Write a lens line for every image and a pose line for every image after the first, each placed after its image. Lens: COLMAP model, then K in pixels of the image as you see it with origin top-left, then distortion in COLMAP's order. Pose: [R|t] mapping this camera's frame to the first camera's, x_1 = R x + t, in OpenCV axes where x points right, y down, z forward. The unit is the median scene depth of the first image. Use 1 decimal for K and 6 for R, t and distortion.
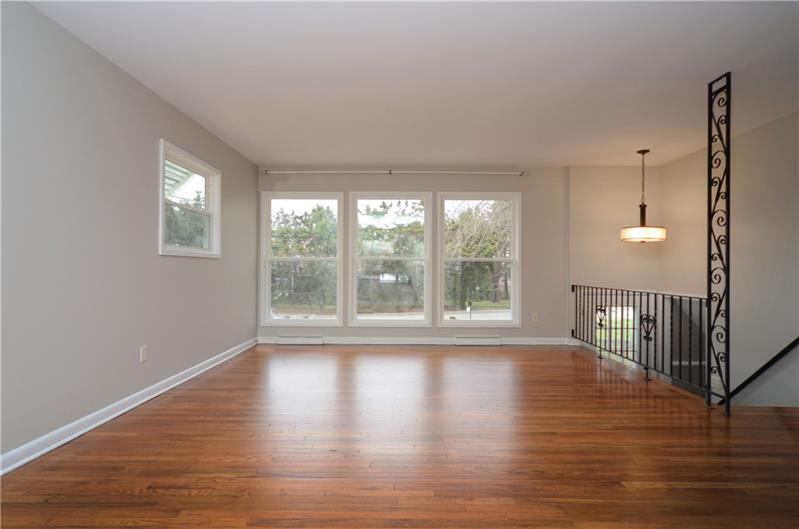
lens RADIAL K [[421.6, 0, 402.3], [0, 421.6, 269.1], [0, 0, 1]] dist [0.000342, 0.000549]
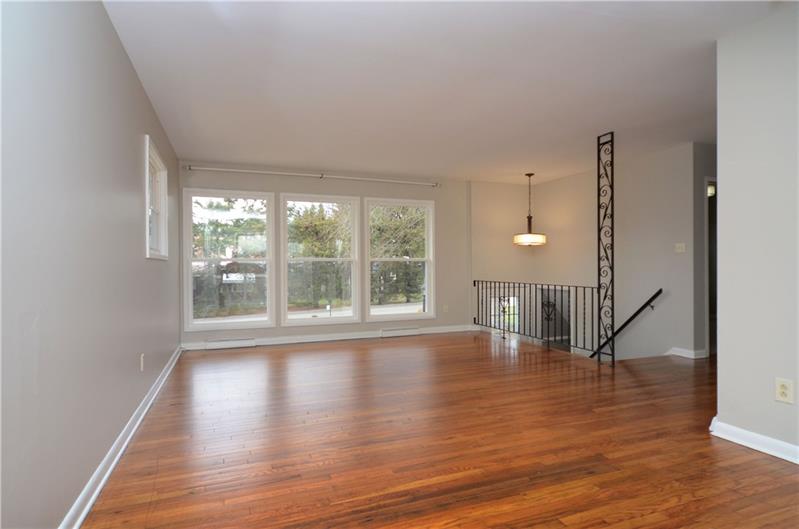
lens RADIAL K [[429.4, 0, 399.0], [0, 429.4, 273.8], [0, 0, 1]] dist [-0.011640, 0.000486]
pose [[0.932370, -0.016694, 0.361119, -0.269416], [0.010900, 0.999777, 0.018077, -0.006305], [-0.361340, -0.012918, 0.932345, -0.068794]]
